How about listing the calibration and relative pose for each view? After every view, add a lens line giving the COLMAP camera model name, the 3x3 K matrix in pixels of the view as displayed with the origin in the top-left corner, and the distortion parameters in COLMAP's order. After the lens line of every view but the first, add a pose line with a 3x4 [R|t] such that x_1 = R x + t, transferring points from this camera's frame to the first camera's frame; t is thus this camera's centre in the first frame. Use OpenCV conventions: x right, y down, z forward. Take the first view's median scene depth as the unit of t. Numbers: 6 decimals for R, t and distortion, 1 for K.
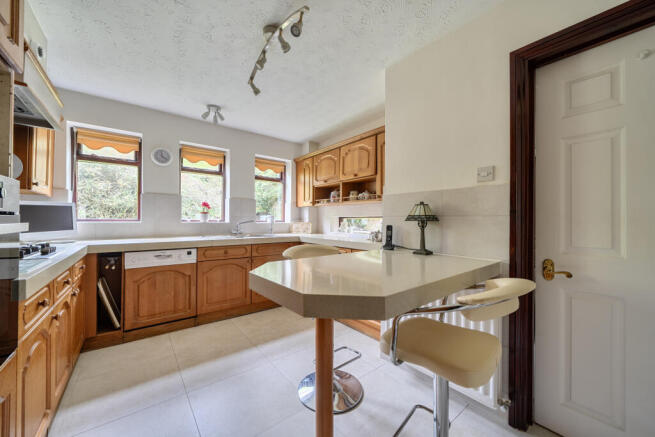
lens RADIAL K [[247.9, 0, 327.5], [0, 247.9, 218.5], [0, 0, 1]] dist [-0.001031, 0.000029]
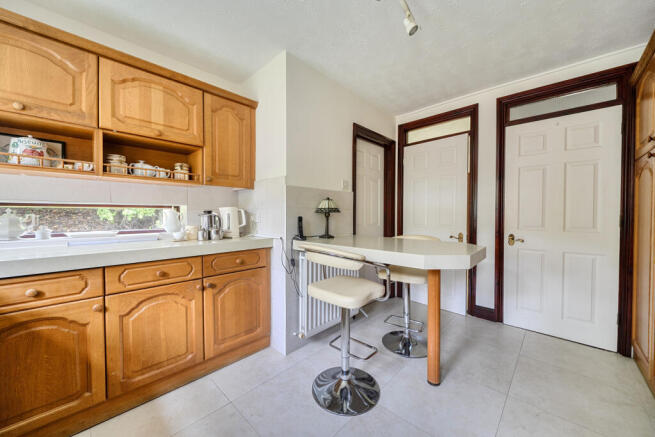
lens RADIAL K [[247.9, 0, 327.5], [0, 247.9, 218.5], [0, 0, 1]] dist [-0.001031, 0.000029]
pose [[-0.139195, -0.021763, 0.990026, -0.428217], [-0.008888, 0.999746, 0.020727, 0.007080], [-0.990225, -0.005914, -0.139353, 0.565255]]
